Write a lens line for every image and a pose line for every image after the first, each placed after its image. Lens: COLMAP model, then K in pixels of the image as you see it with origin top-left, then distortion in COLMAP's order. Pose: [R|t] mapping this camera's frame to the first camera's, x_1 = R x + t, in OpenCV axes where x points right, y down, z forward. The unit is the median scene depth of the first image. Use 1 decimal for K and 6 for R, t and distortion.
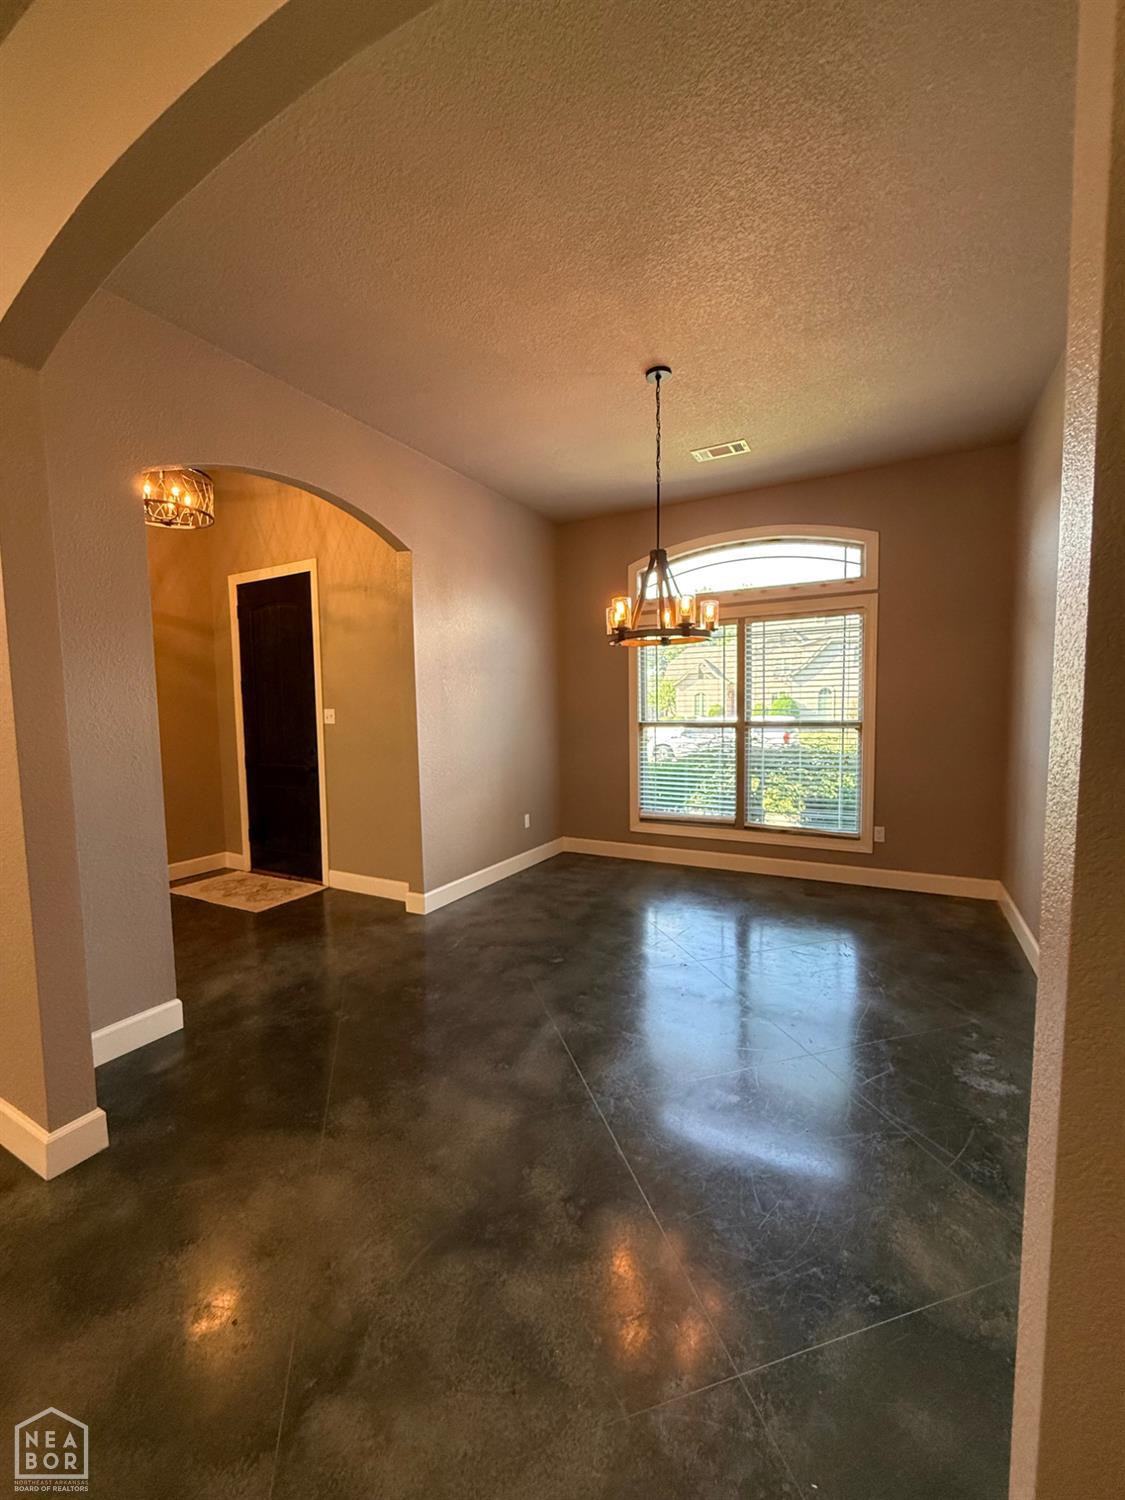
lens RADIAL K [[596.1, 0, 552.2], [0, 596.1, 750.2], [0, 0, 1]] dist [-0.001682, 0.001286]
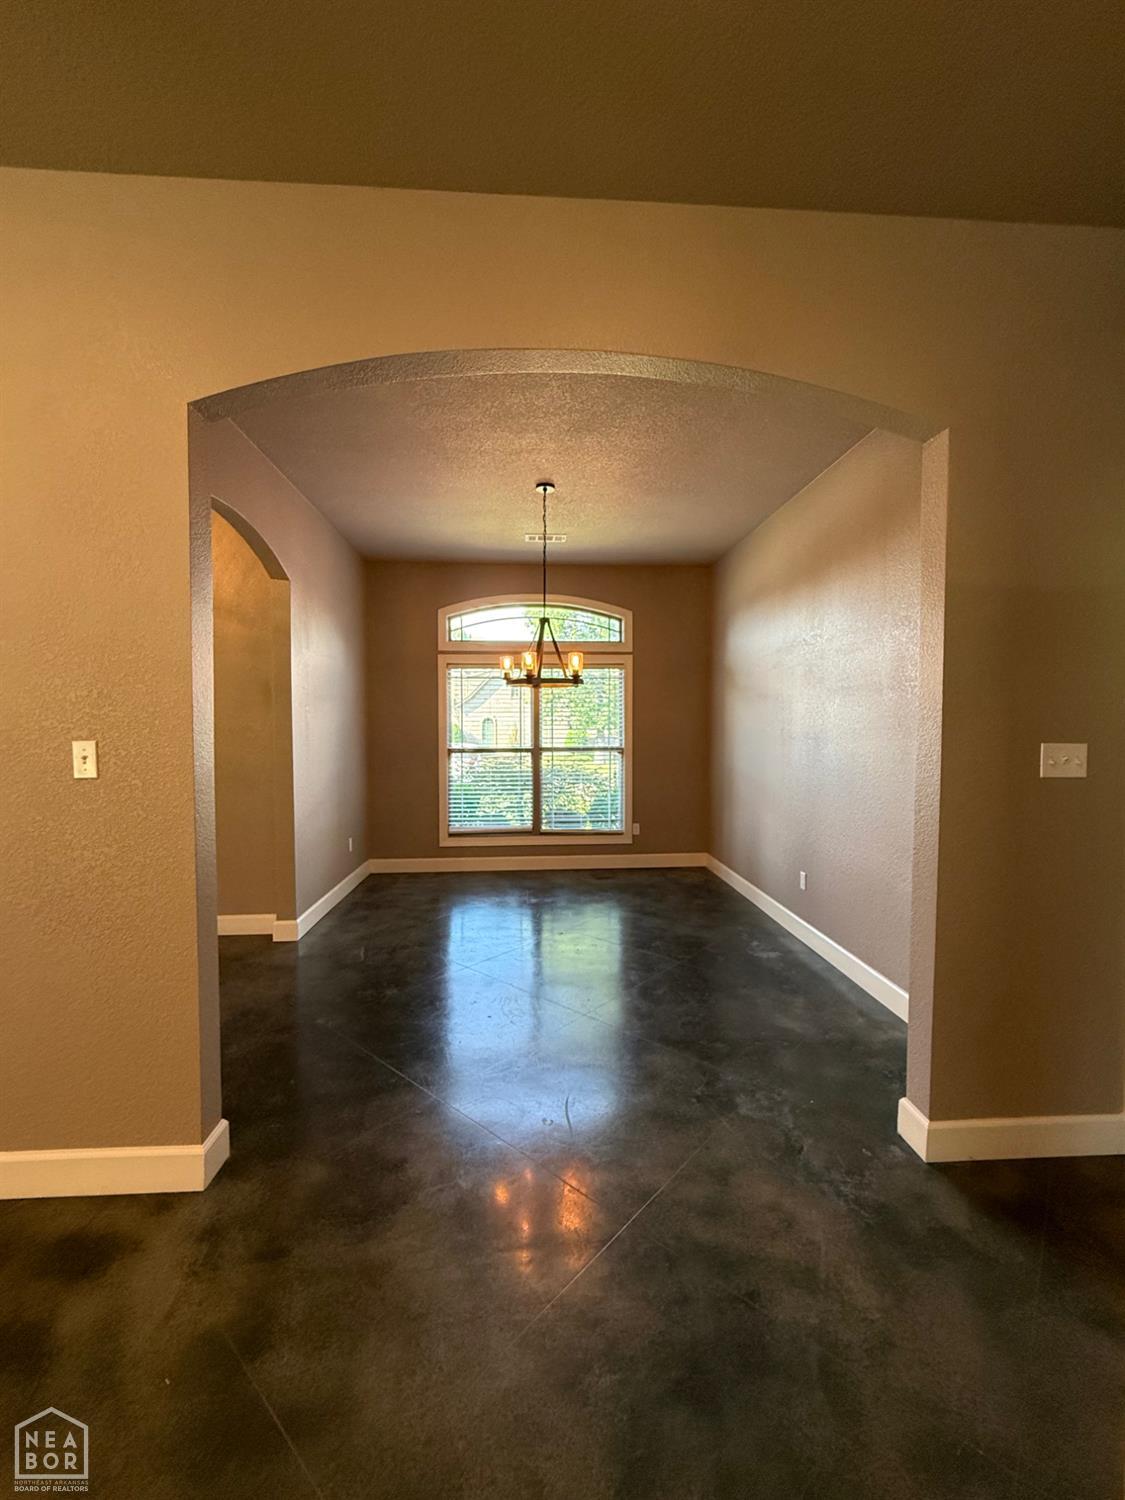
lens RADIAL K [[596.1, 0, 566.2], [0, 596.1, 756.2], [0, 0, 1]] dist [-0.001682, 0.001286]
pose [[0.848318, -0.011250, 0.529368, -0.304923], [0.030135, 0.999180, -0.027057, 0.005840], [-0.528629, 0.038906, 0.847961, -0.084274]]
